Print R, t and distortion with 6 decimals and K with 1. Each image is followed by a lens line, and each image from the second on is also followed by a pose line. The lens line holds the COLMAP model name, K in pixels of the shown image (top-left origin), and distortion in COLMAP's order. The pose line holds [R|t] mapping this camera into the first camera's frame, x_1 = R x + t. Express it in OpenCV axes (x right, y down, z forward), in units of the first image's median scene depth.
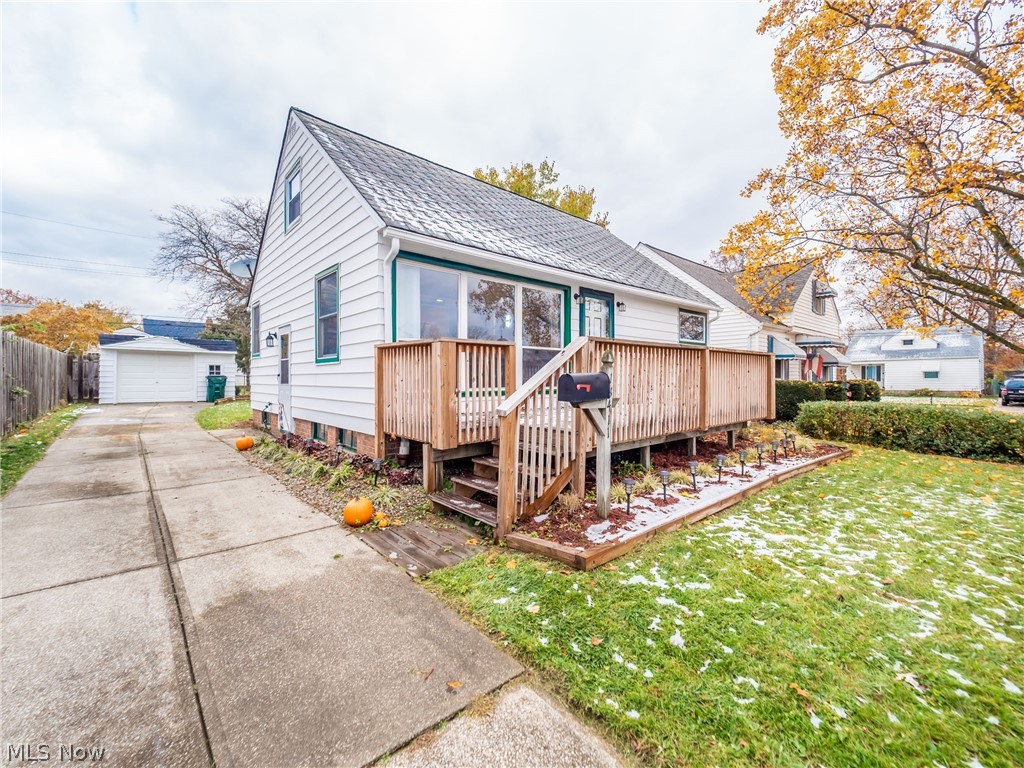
lens RADIAL K [[464.1, 0, 500.9], [0, 464.1, 375.8], [0, 0, 1]] dist [0.000949, -0.000332]
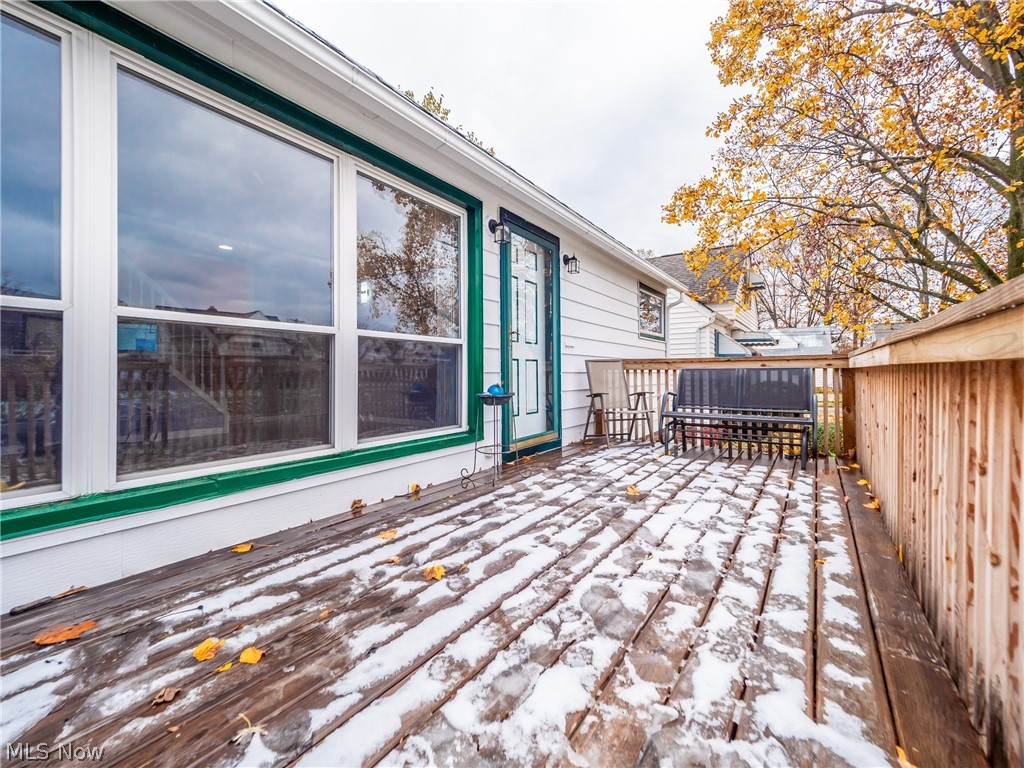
lens RADIAL K [[456.4, 0, 504.7], [0, 456.4, 377.9], [0, 0, 1]] dist [-0.000370, 0.000002]
pose [[0.969233, -0.003818, 0.246114, 0.063648], [-0.000427, 0.999852, 0.017194, -0.031718], [-0.246143, -0.016770, 0.969088, 0.566024]]
